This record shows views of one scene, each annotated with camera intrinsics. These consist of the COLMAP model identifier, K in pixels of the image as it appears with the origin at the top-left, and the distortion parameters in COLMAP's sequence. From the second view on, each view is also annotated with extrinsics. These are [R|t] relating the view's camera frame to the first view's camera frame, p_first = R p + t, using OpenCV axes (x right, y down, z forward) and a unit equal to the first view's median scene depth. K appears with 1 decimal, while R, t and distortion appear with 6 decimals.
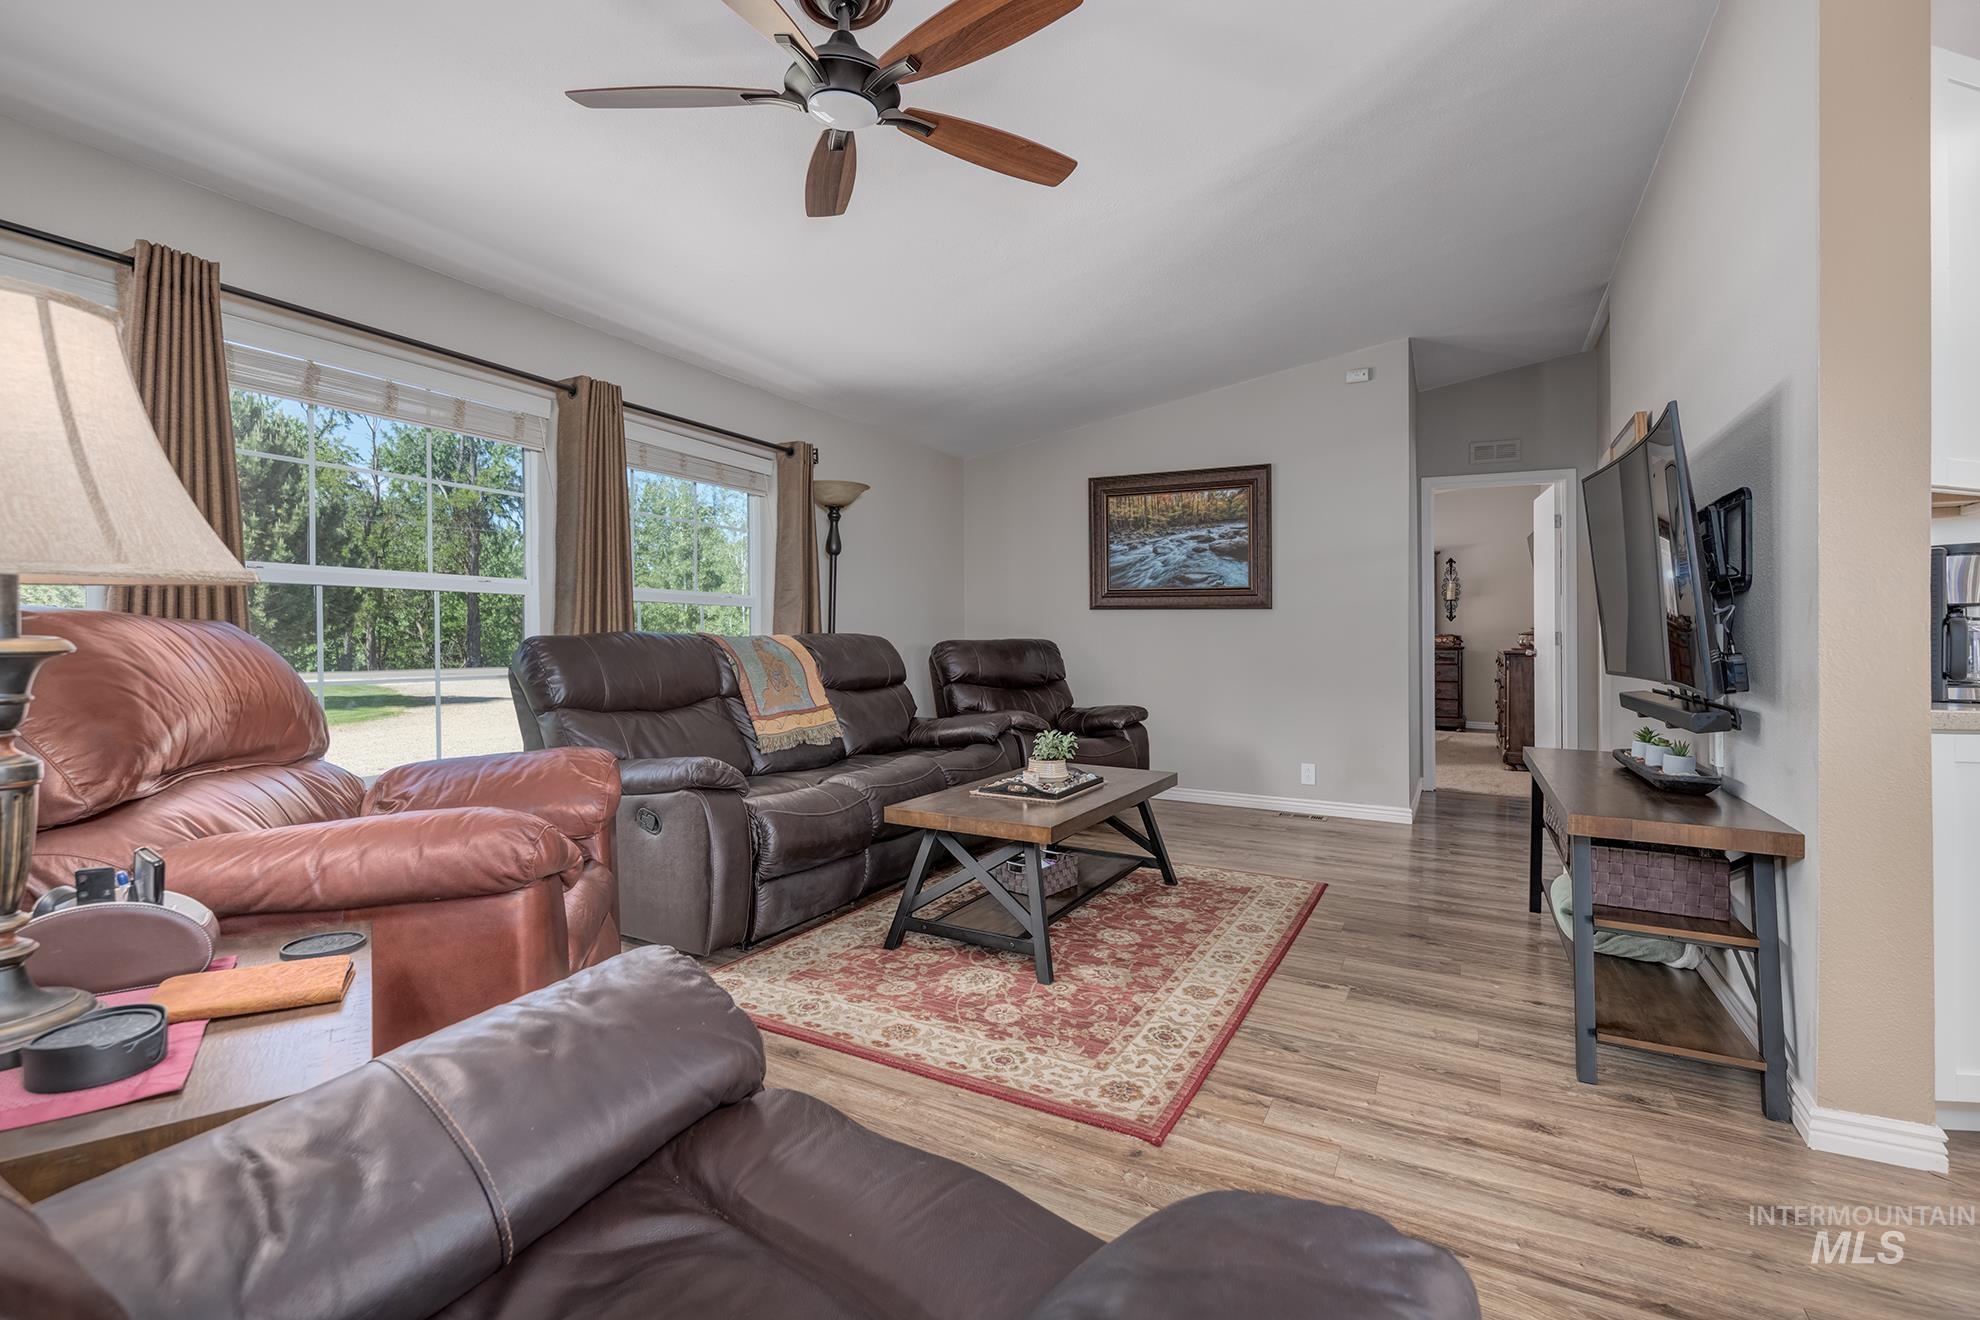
lens RADIAL K [[881.4, 0, 999.9], [0, 881.4, 626.2], [0, 0, 1]] dist [0.001984, -0.001688]
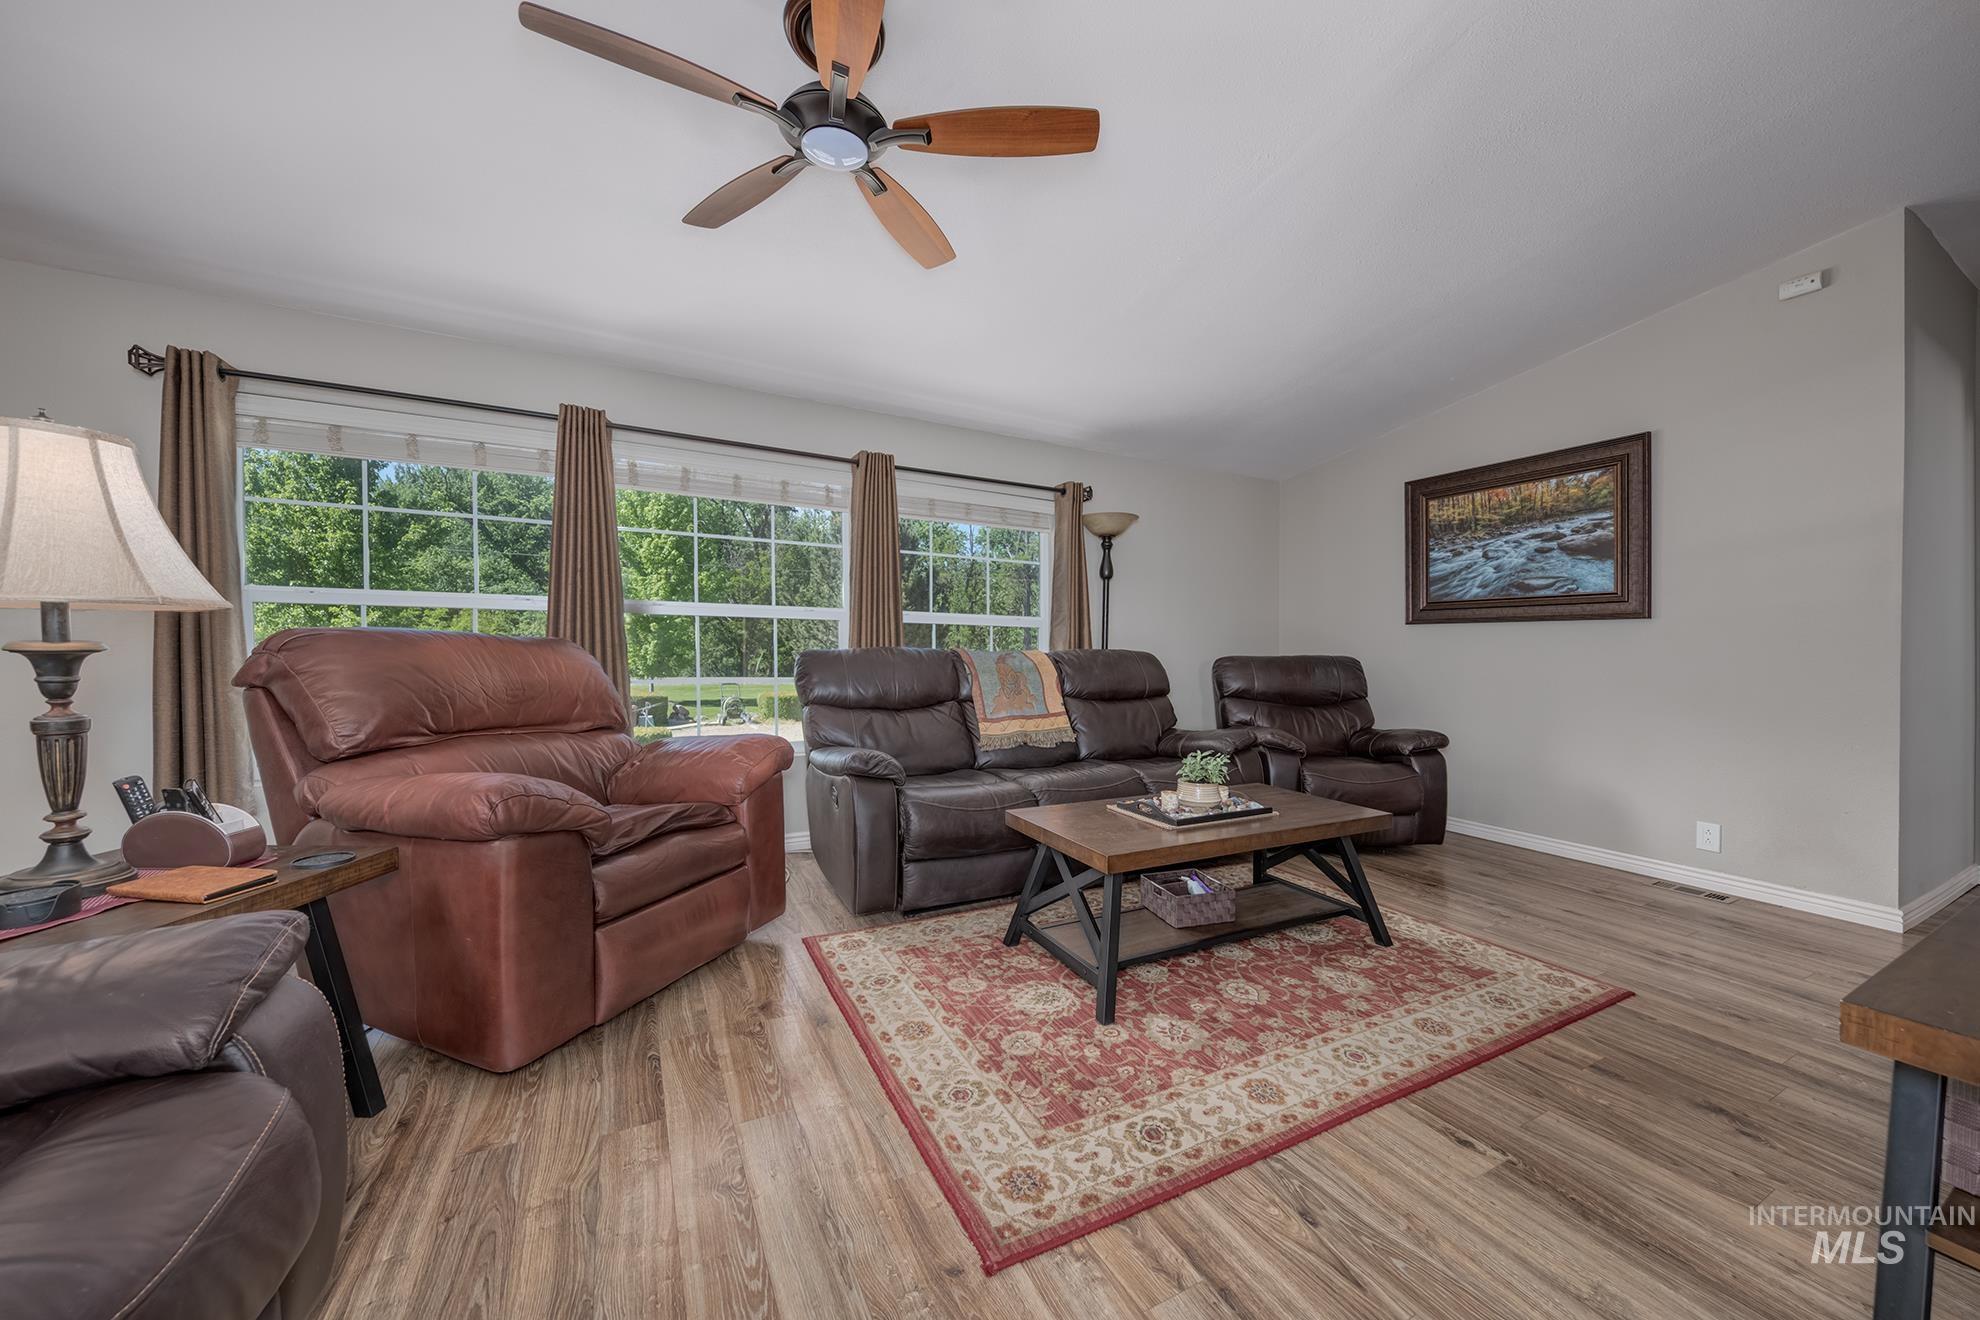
lens RADIAL K [[706.0, 0, 1002.8], [0, 706.0, 657.5], [0, 0, 1]] dist [-0.001413, -0.001518]
pose [[0.826900, 0.006490, -0.562312, 0.308259], [0.002083, 0.999891, 0.014602, 0.007667], [0.562346, -0.013246, 0.826796, 0.269020]]
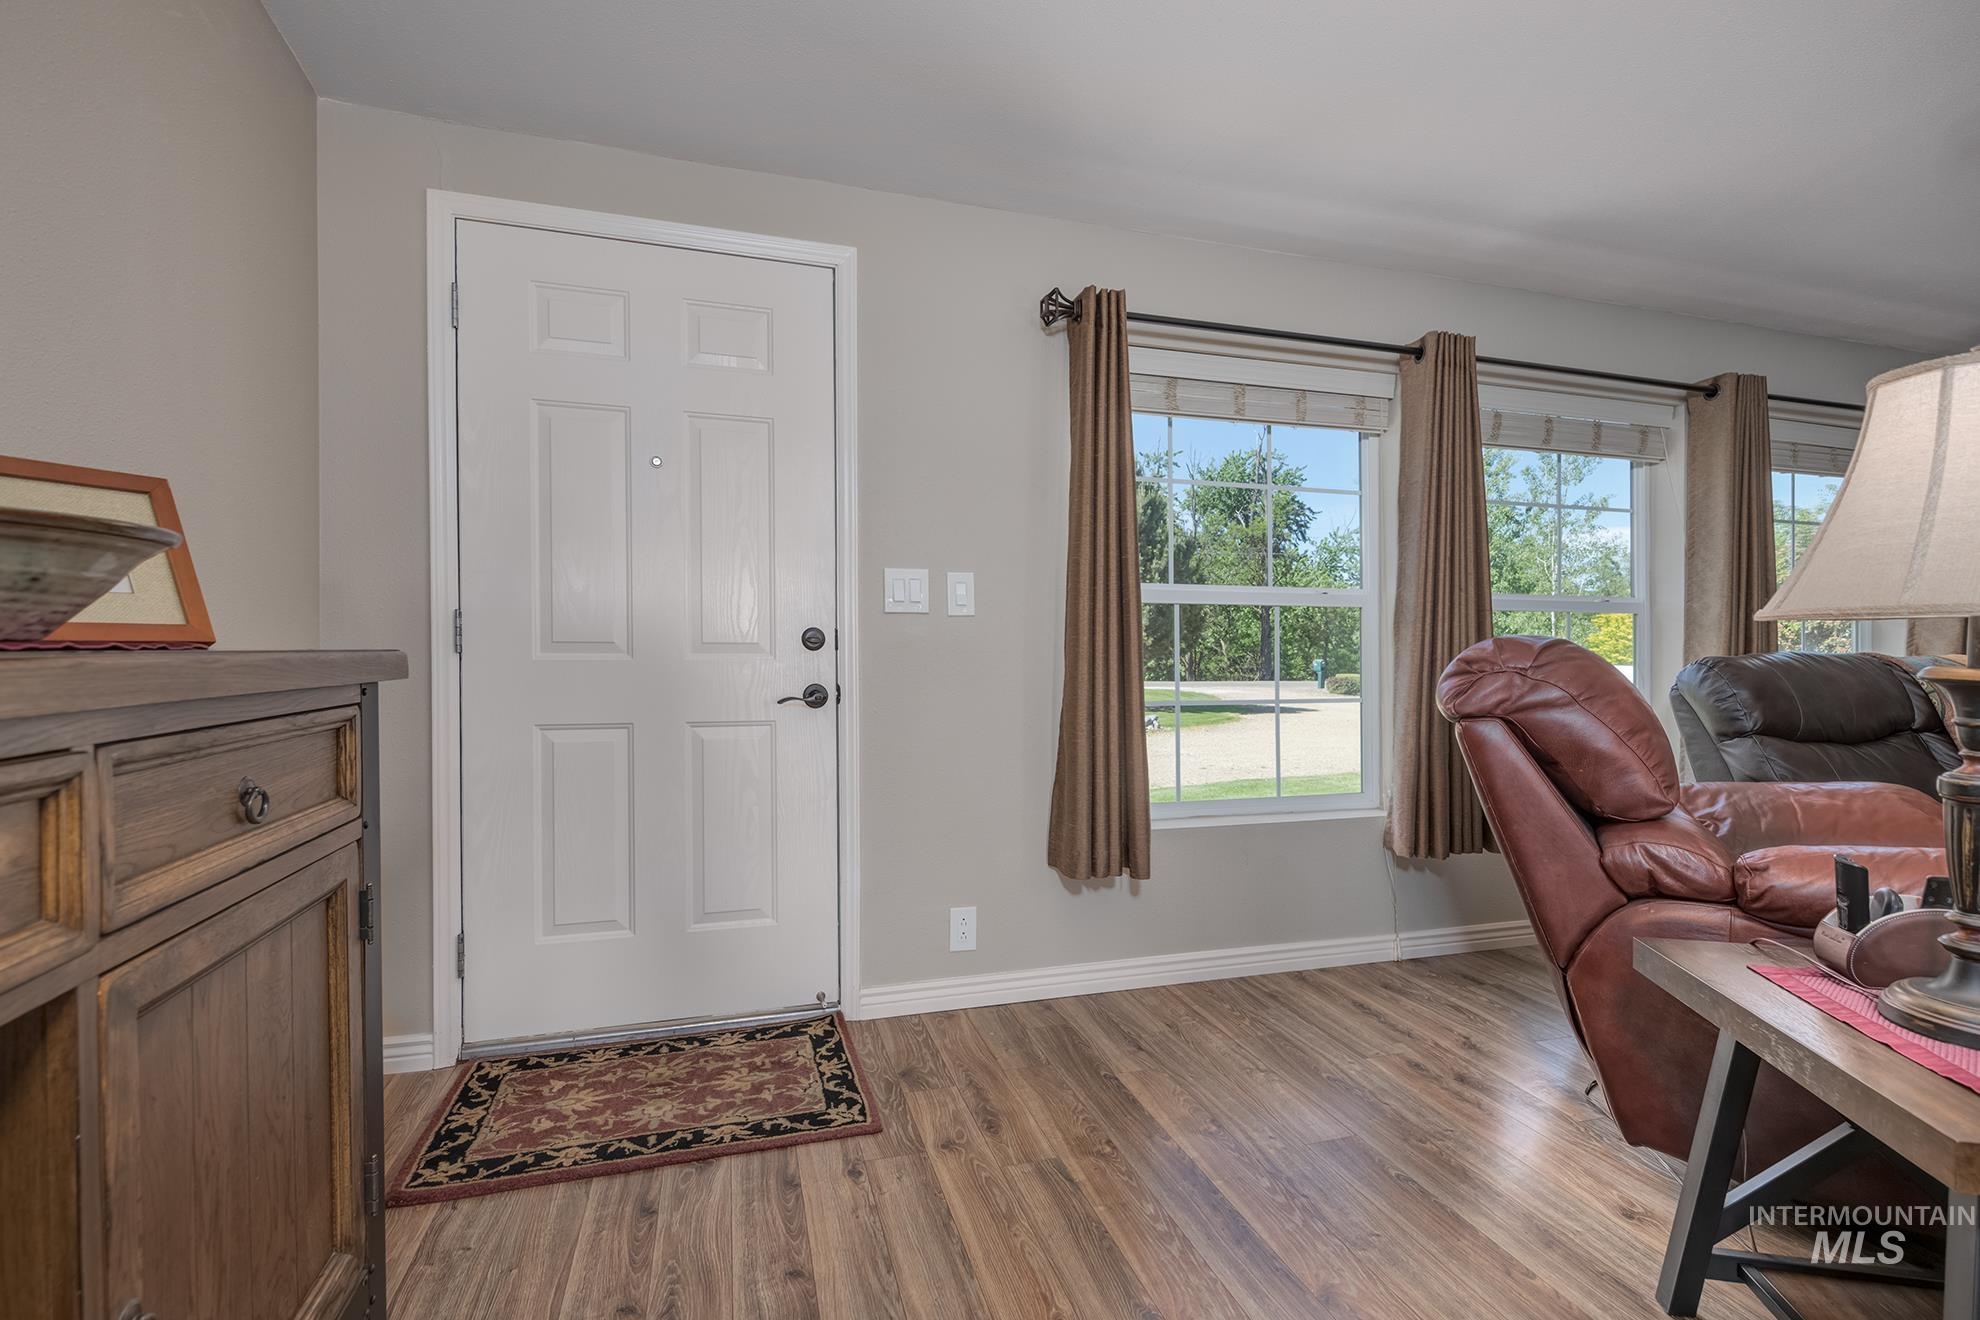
lens RADIAL K [[881.4, 0, 980.0], [0, 881.4, 639.6], [0, 0, 1]] dist [0.001984, -0.001688]
pose [[0.704444, -0.009381, -0.709698, -0.387334], [0.009180, 0.999949, -0.004106, -0.009952], [0.709701, -0.003623, 0.704494, -0.213518]]
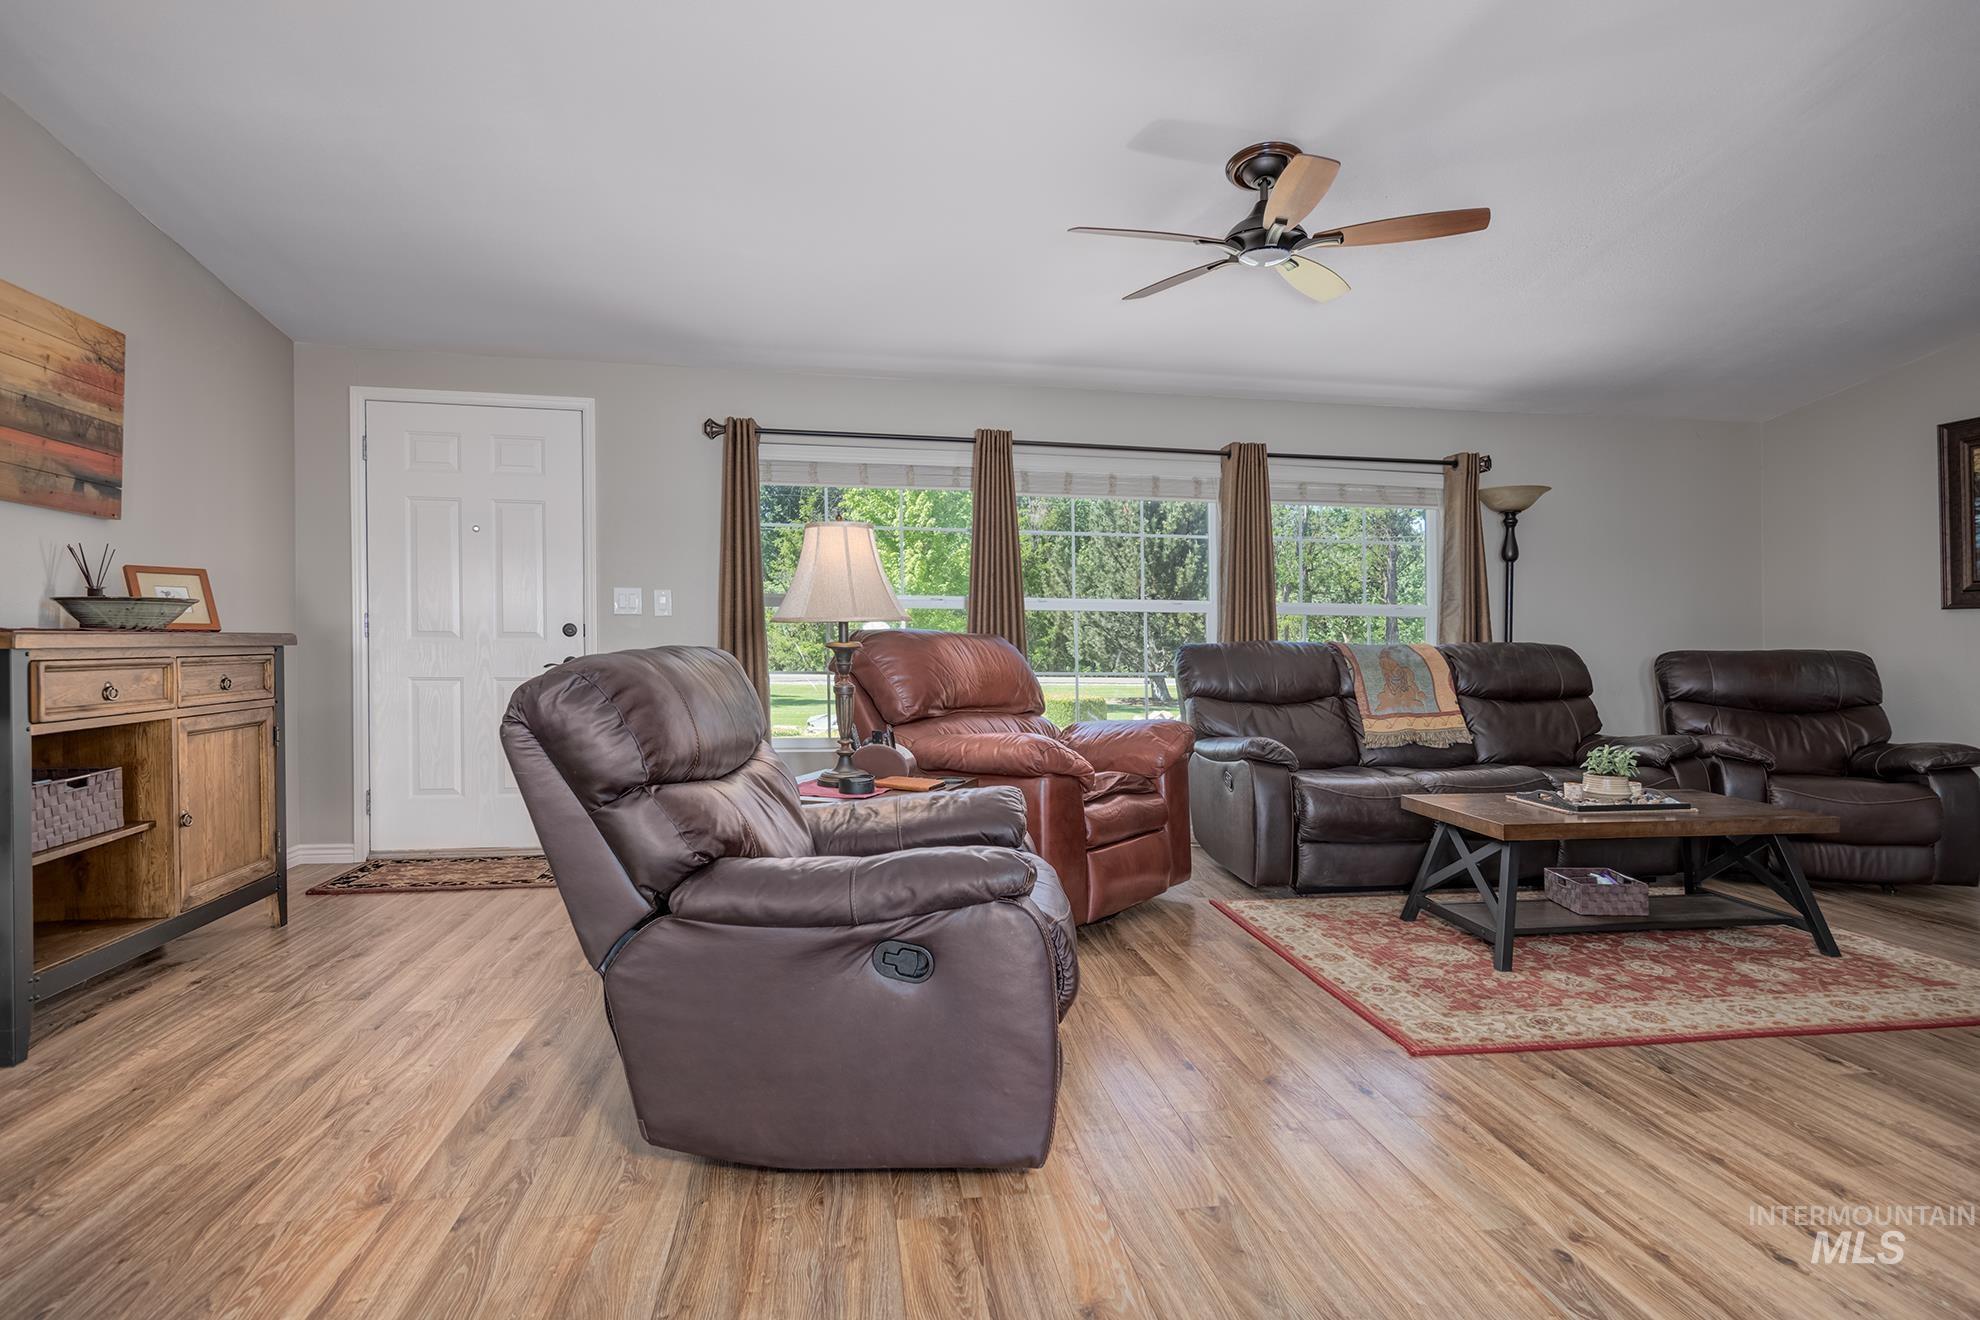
lens RADIAL K [[1019.8, 0, 1012.7], [0, 1019.8, 633.1], [0, 0, 1]] dist [0.010871, -0.005571]
pose [[0.609408, -0.006833, -0.792827, 0.547702], [0.005355, 0.999976, -0.004502, 0.000098], [0.792839, -0.001502, 0.609430, -0.178362]]
